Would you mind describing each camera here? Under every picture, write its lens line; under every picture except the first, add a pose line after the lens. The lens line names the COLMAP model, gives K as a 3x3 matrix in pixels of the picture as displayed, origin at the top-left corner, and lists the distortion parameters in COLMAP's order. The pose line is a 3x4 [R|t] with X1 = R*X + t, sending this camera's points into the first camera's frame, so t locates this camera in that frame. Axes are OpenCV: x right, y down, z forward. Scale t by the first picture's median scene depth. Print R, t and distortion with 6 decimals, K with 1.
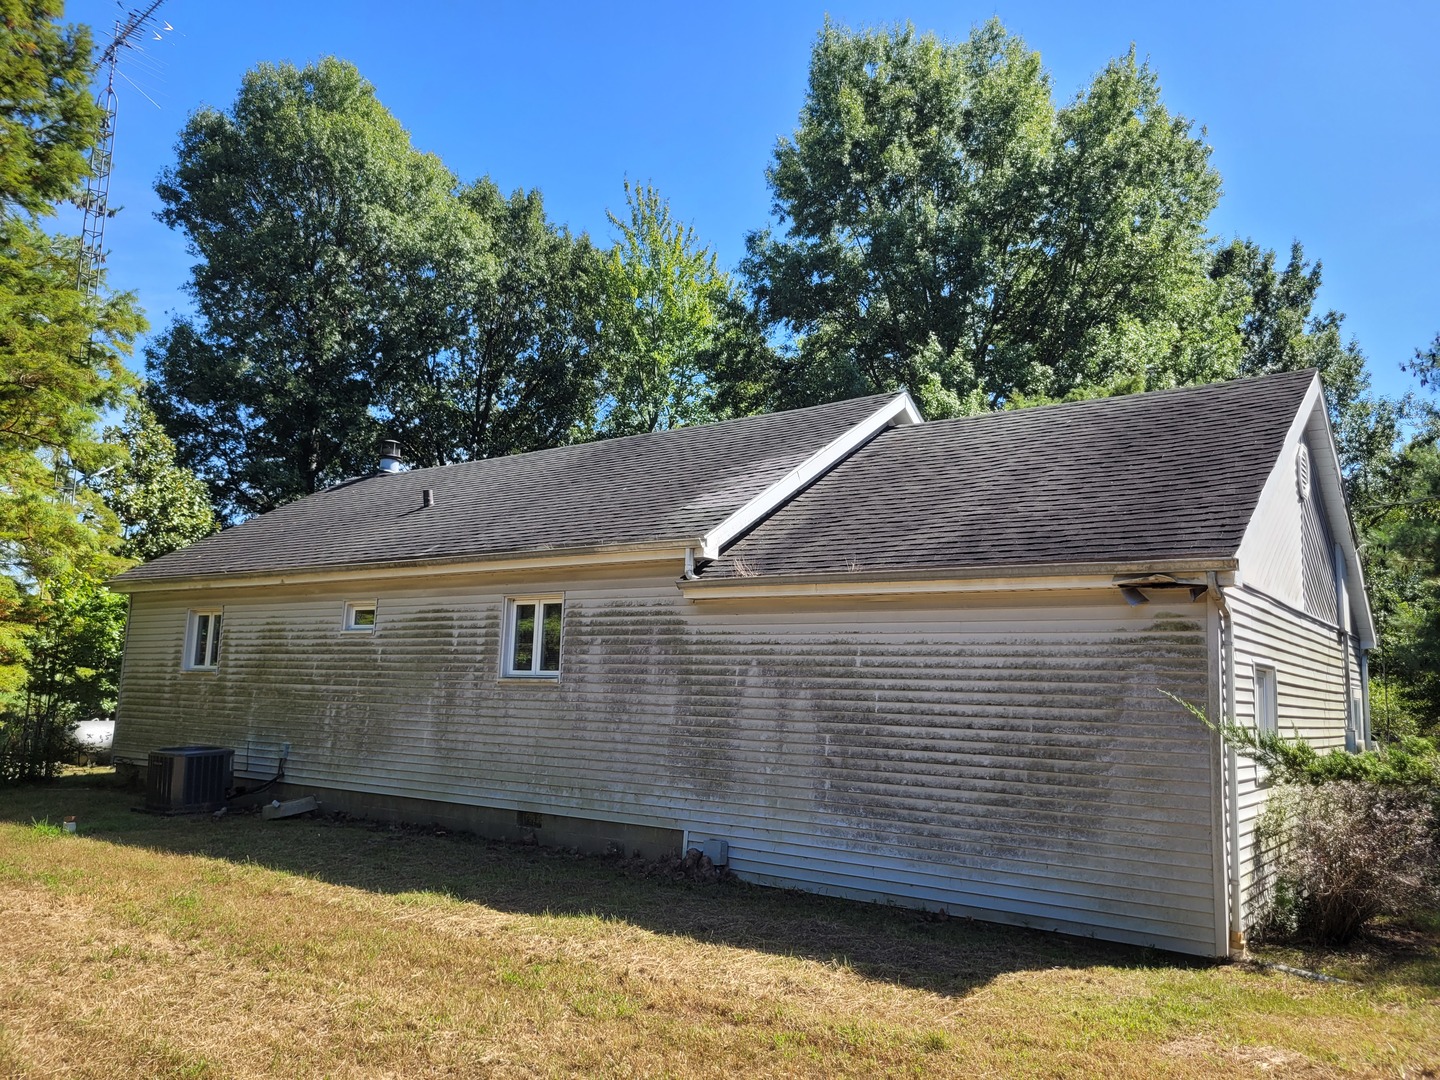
lens RADIAL K [[1091.3, 0, 731.9], [0, 1091.3, 534.0], [0, 0, 1]] dist [0.035677, -0.011928]
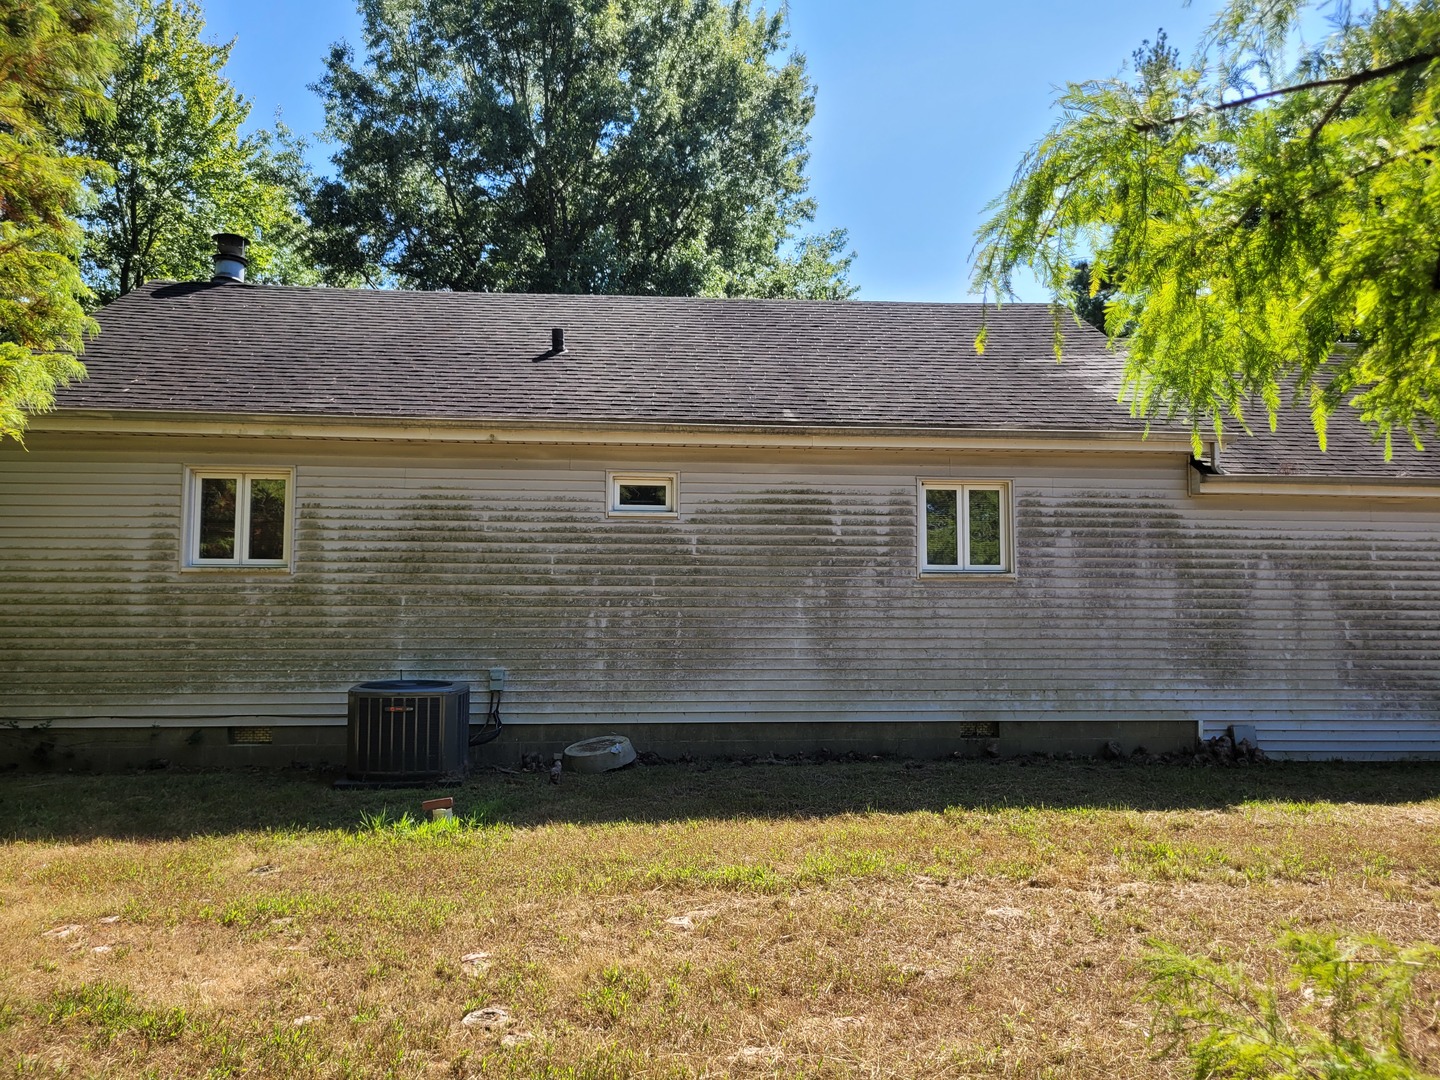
lens RADIAL K [[1091.3, 0, 731.9], [0, 1091.3, 534.0], [0, 0, 1]] dist [0.035677, -0.011928]
pose [[0.751725, 0.025122, 0.658998, -1.012419], [-0.076211, 0.995889, 0.048969, 0.079564], [-0.655059, -0.087034, 0.750549, 0.518031]]
